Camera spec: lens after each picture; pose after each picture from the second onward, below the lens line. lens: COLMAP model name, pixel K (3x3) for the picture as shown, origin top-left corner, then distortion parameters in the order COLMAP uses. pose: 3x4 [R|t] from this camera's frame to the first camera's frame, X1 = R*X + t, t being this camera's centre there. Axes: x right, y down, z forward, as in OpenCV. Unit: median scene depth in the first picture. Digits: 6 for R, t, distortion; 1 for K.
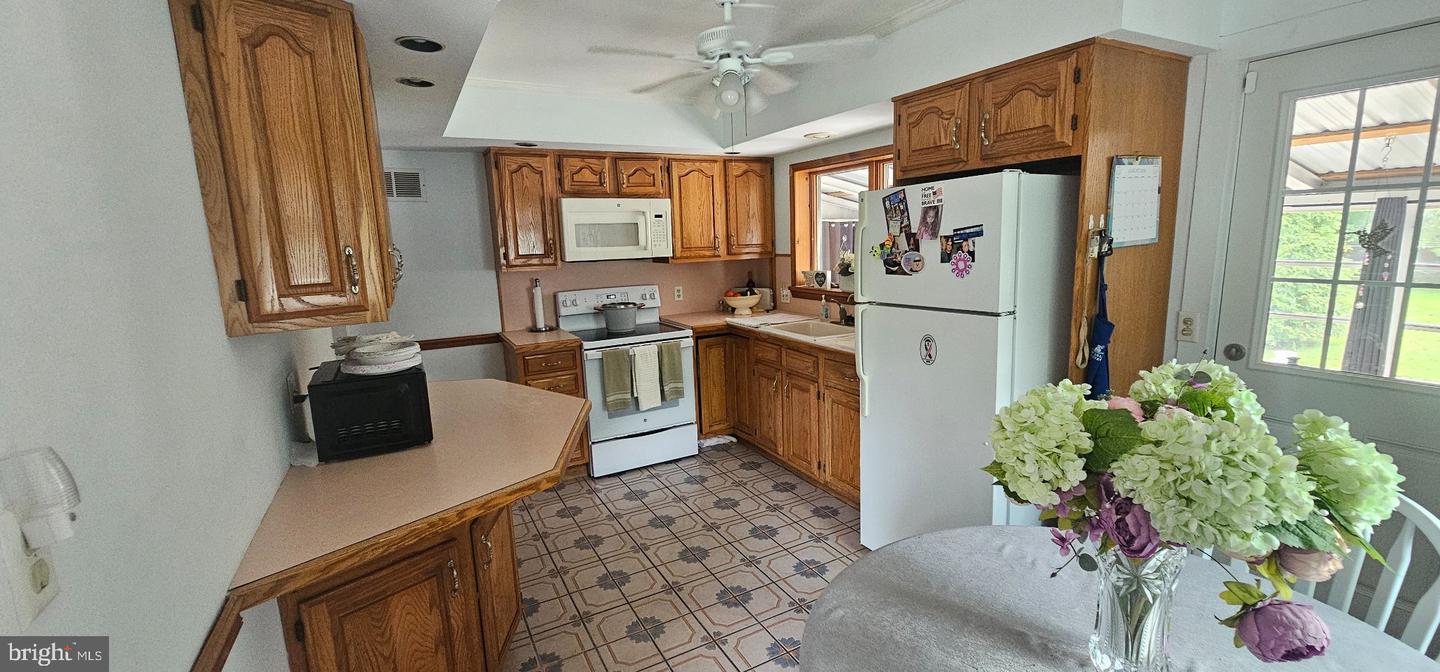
lens RADIAL K [[588.8, 0, 729.6], [0, 588.8, 340.8], [0, 0, 1]] dist [-0.004945, -0.000015]
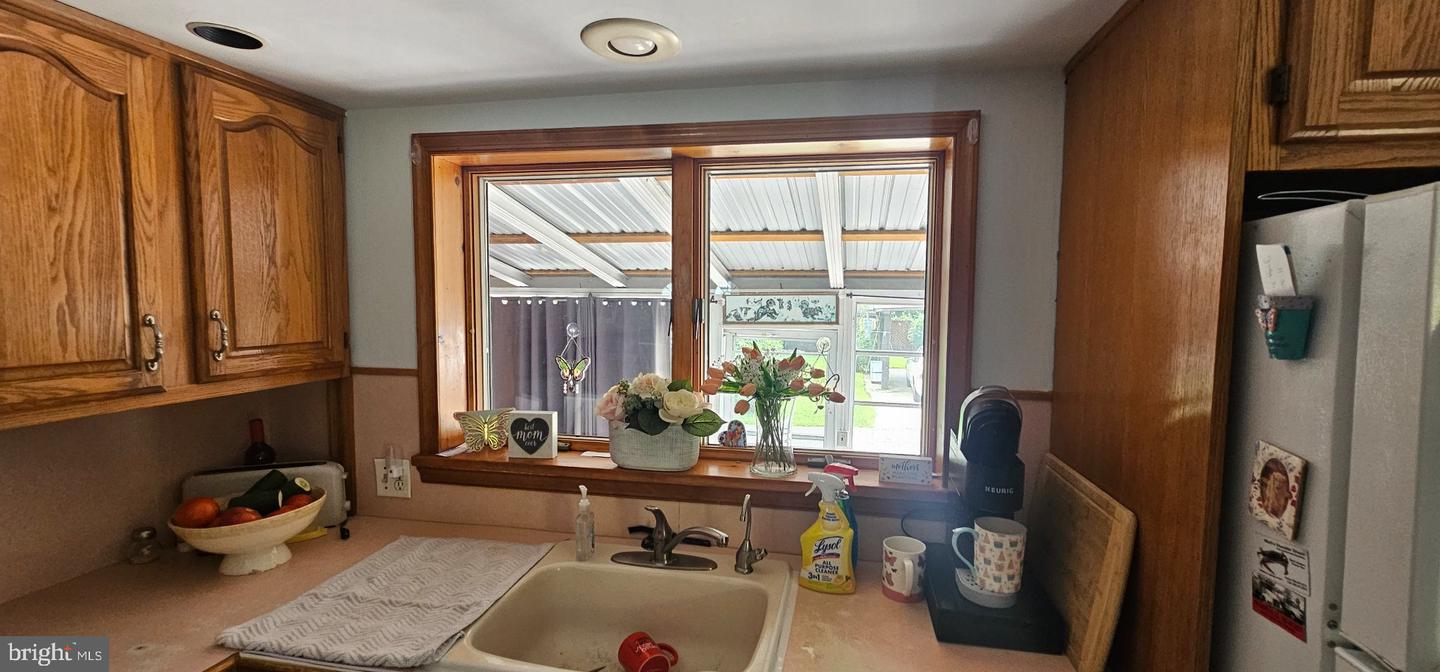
lens RADIAL K [[588.8, 0, 729.6], [0, 588.8, 340.8], [0, 0, 1]] dist [-0.004945, -0.000015]
pose [[0.629168, -0.011534, 0.777184, -0.070017], [0.103535, 0.992223, -0.069091, -0.135623], [-0.770343, 0.123935, 0.625469, 0.696191]]
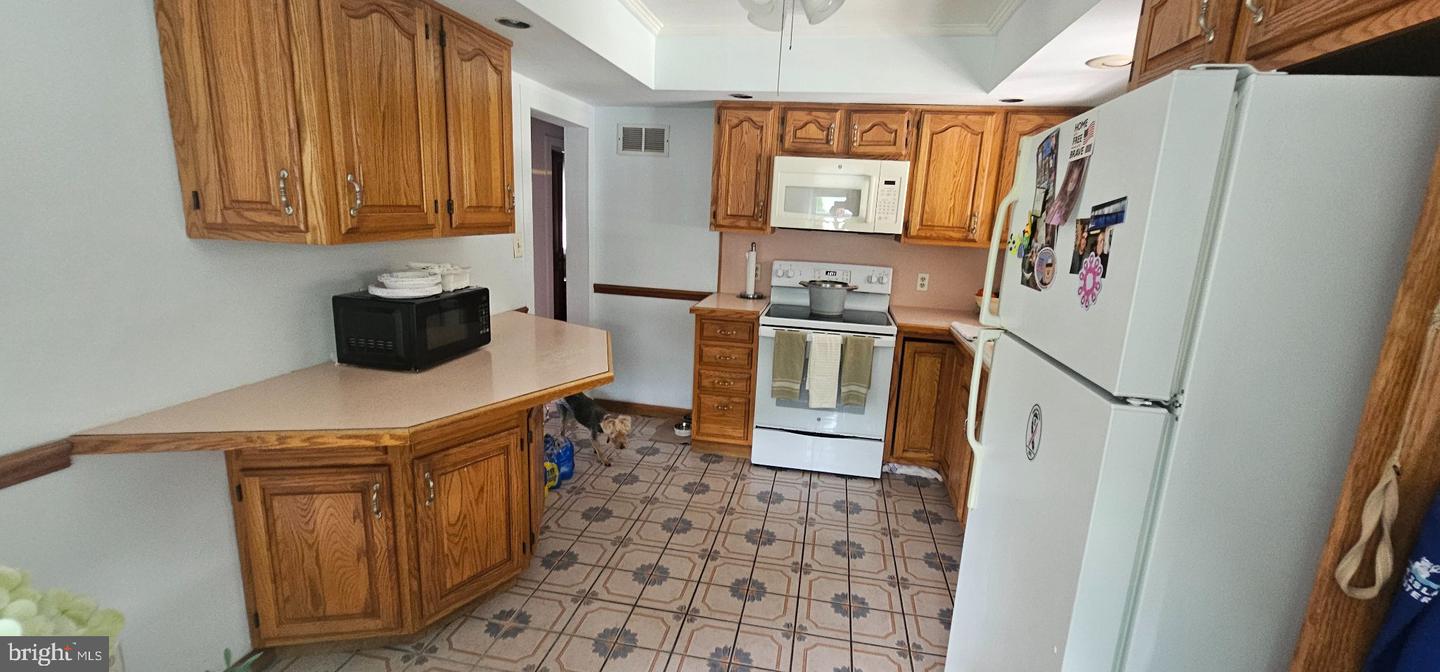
lens RADIAL K [[588.8, 0, 729.6], [0, 588.8, 340.8], [0, 0, 1]] dist [-0.004945, -0.000015]
pose [[0.770913, 0.207192, -0.602300, 0.252631], [-0.183811, 0.977751, 0.101079, -0.040818], [0.609842, 0.032787, 0.791845, 0.237410]]
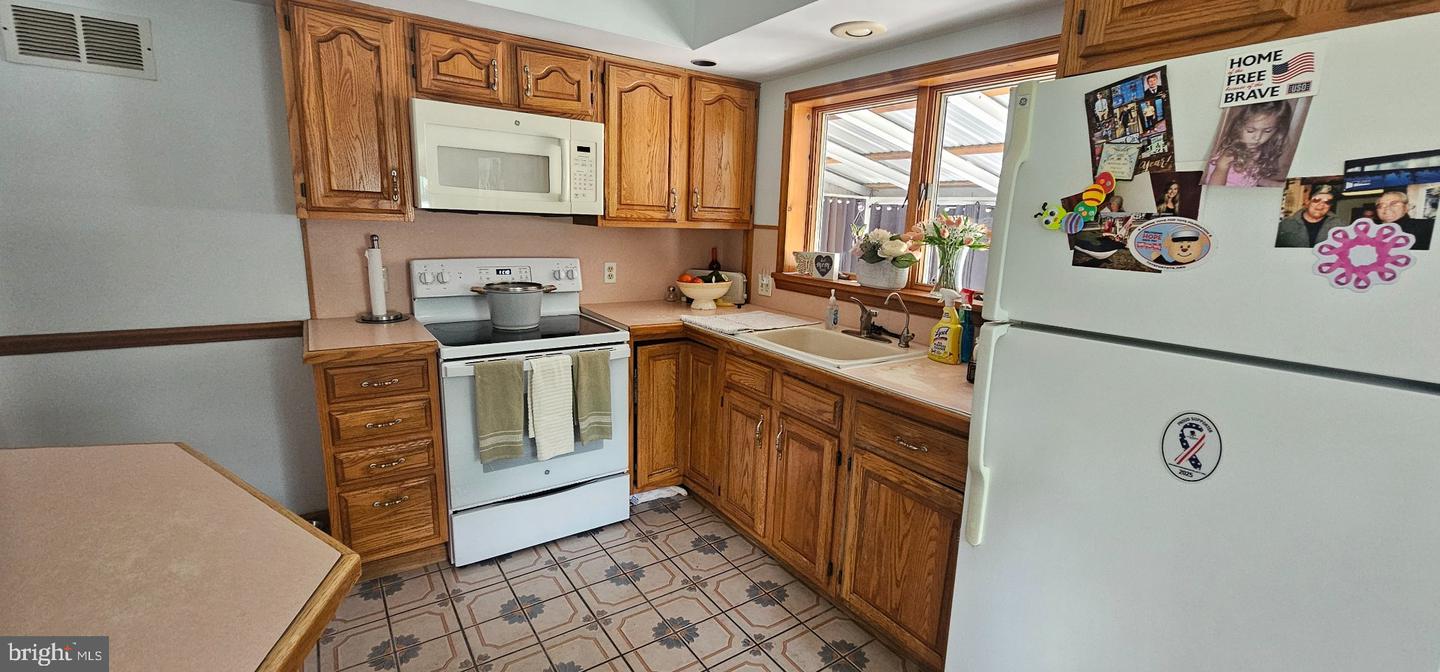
lens RADIAL K [[588.8, 0, 729.6], [0, 588.8, 340.8], [0, 0, 1]] dist [-0.004945, -0.000015]
pose [[0.991801, 0.048270, 0.118322, -0.031475], [-0.052051, 0.998221, 0.029079, -0.034019], [-0.116708, -0.035000, 0.992549, 0.361346]]
